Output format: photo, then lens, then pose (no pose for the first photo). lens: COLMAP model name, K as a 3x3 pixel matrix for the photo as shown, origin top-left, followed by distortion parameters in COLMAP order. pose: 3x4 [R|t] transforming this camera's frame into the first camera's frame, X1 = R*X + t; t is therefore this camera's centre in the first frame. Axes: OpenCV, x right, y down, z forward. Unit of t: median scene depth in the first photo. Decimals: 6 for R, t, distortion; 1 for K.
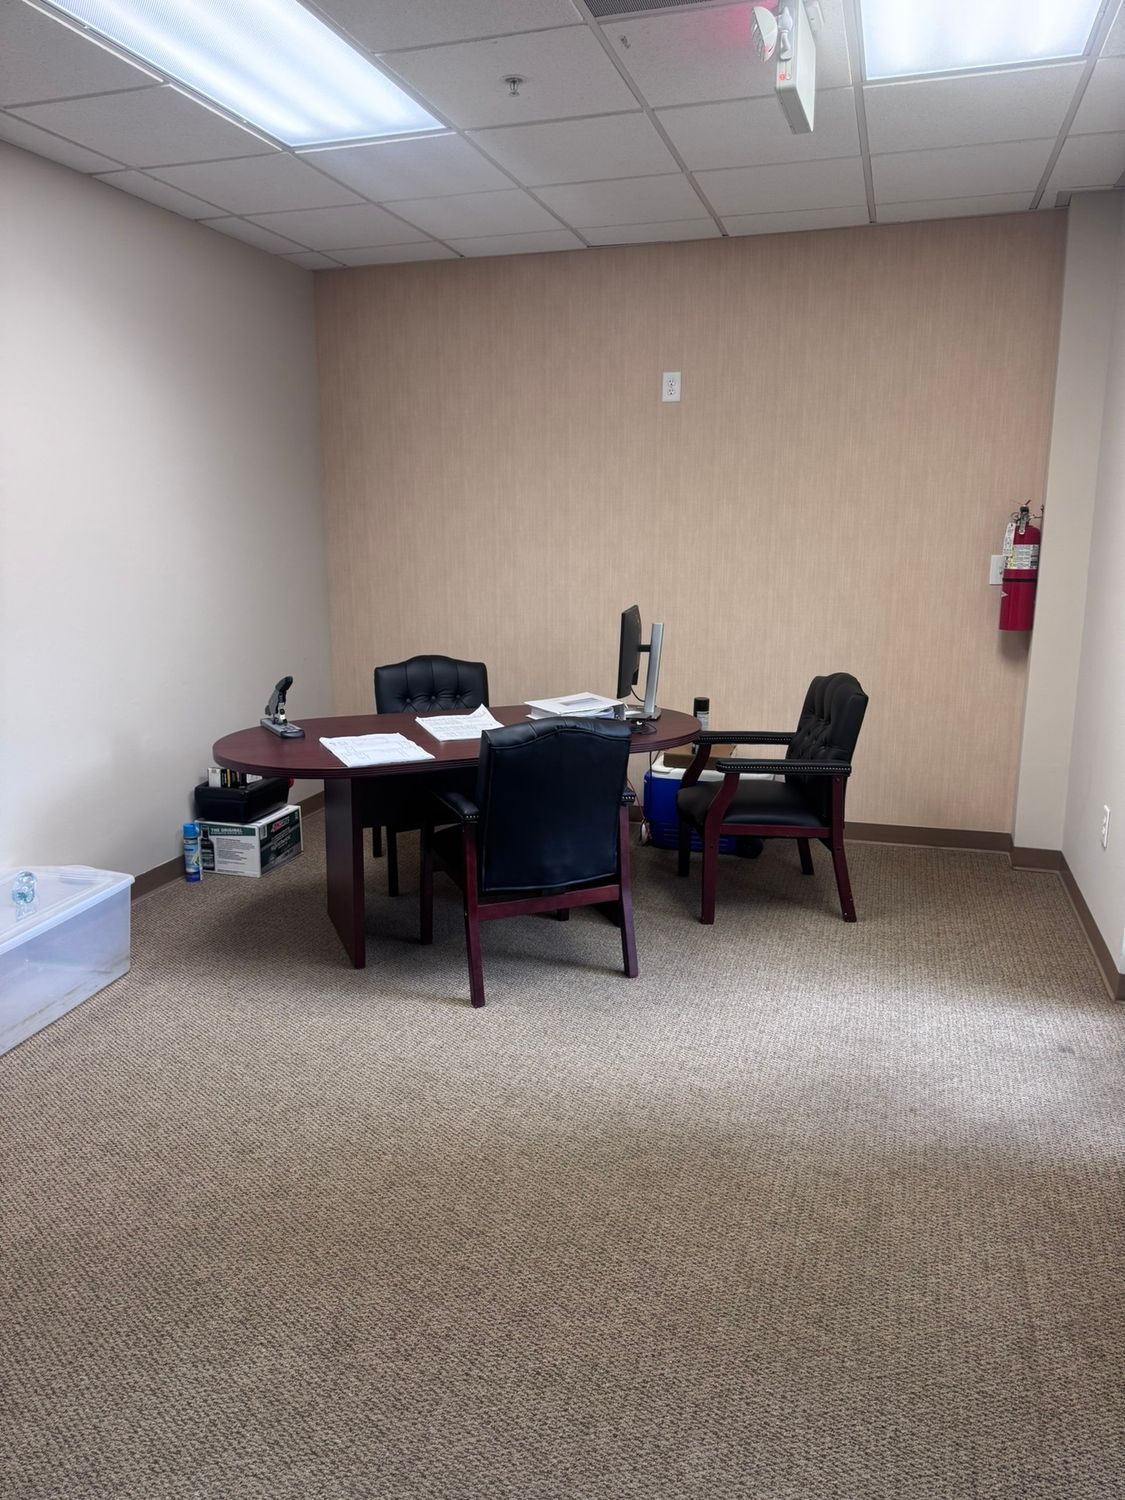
lens RADIAL K [[1064.6, 0, 562.5], [0, 1064.6, 750.0], [0, 0, 1]] dist [0.047558, 0.000756]
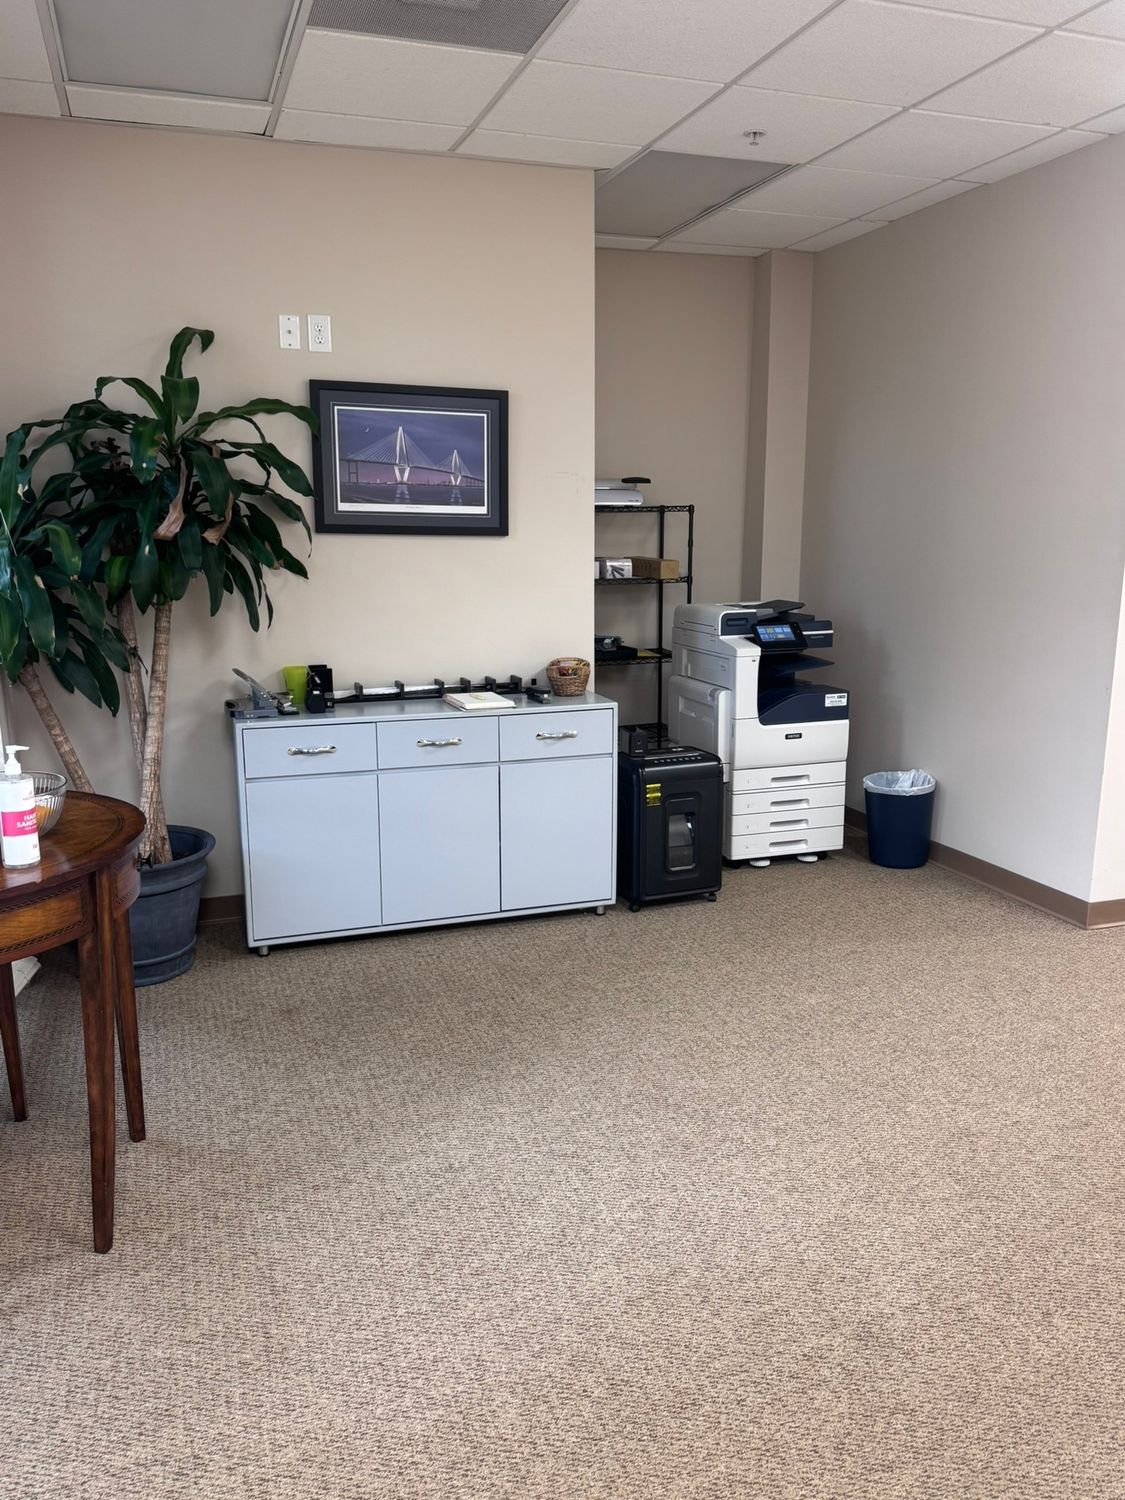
lens RADIAL K [[1148.0, 0, 562.5], [0, 1148.0, 750.0], [0, 0, 1]] dist [-0.000916, -0.000369]
pose [[-0.801112, 0.118043, -0.586759, 0.606882], [-0.124551, 0.926015, 0.356346, -0.303463], [0.585412, 0.358555, -0.727139, 1.499218]]
